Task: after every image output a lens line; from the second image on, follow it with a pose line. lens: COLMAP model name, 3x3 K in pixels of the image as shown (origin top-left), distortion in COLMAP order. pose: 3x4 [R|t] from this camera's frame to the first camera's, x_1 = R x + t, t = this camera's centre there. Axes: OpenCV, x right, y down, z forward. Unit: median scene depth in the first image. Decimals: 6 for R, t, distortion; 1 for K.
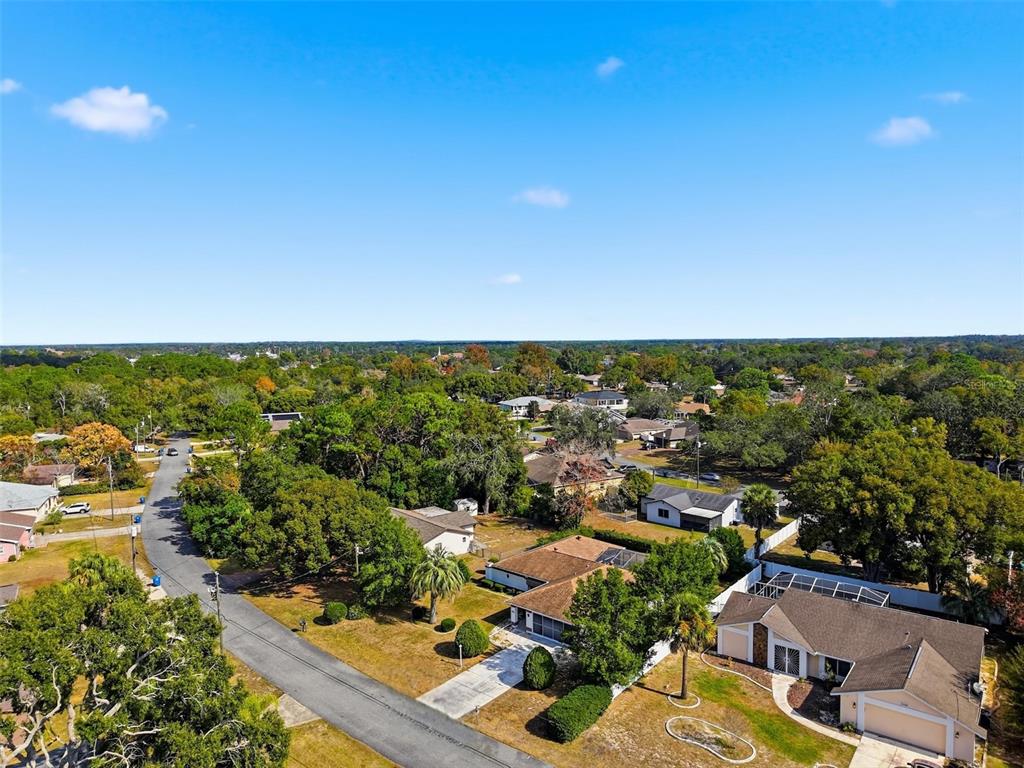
lens RADIAL K [[667.4, 0, 512.0], [0, 667.4, 384.0], [0, 0, 1]] dist [0.040100, -0.060557]
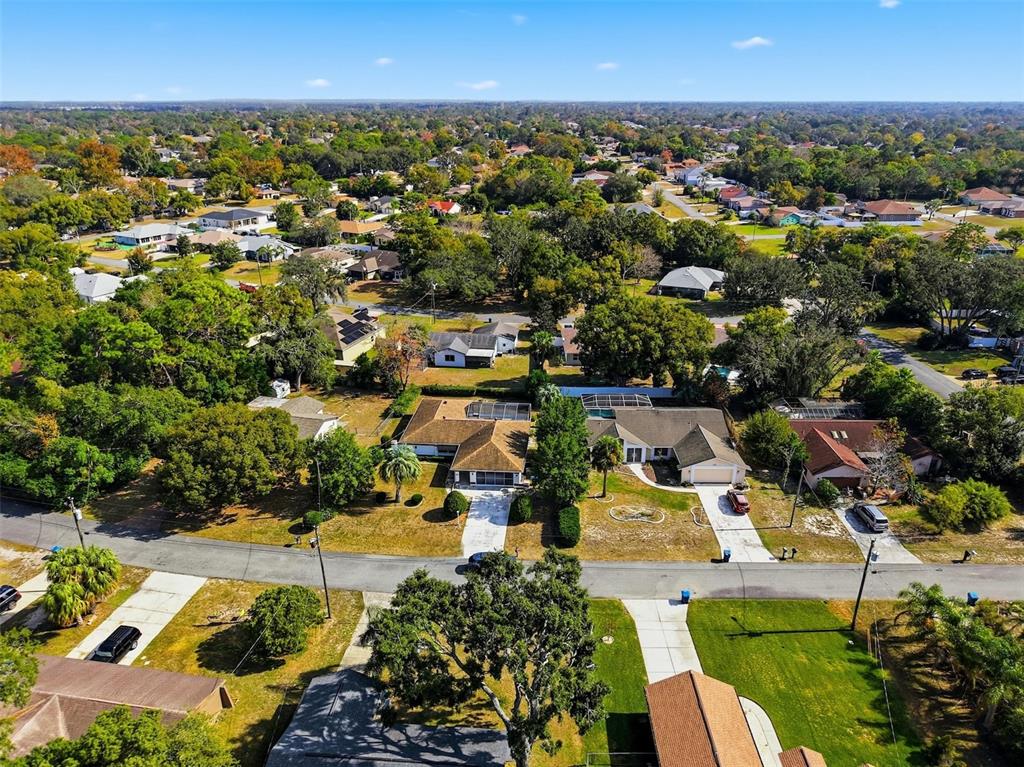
lens RADIAL K [[667.4, 0, 512.0], [0, 667.4, 383.5], [0, 0, 1]] dist [0.040100, -0.060557]
pose [[0.806986, -0.219894, 0.548106, -0.576166], [0.036577, 0.944924, 0.325241, -0.248878], [-0.589437, -0.242417, 0.770583, -0.036472]]
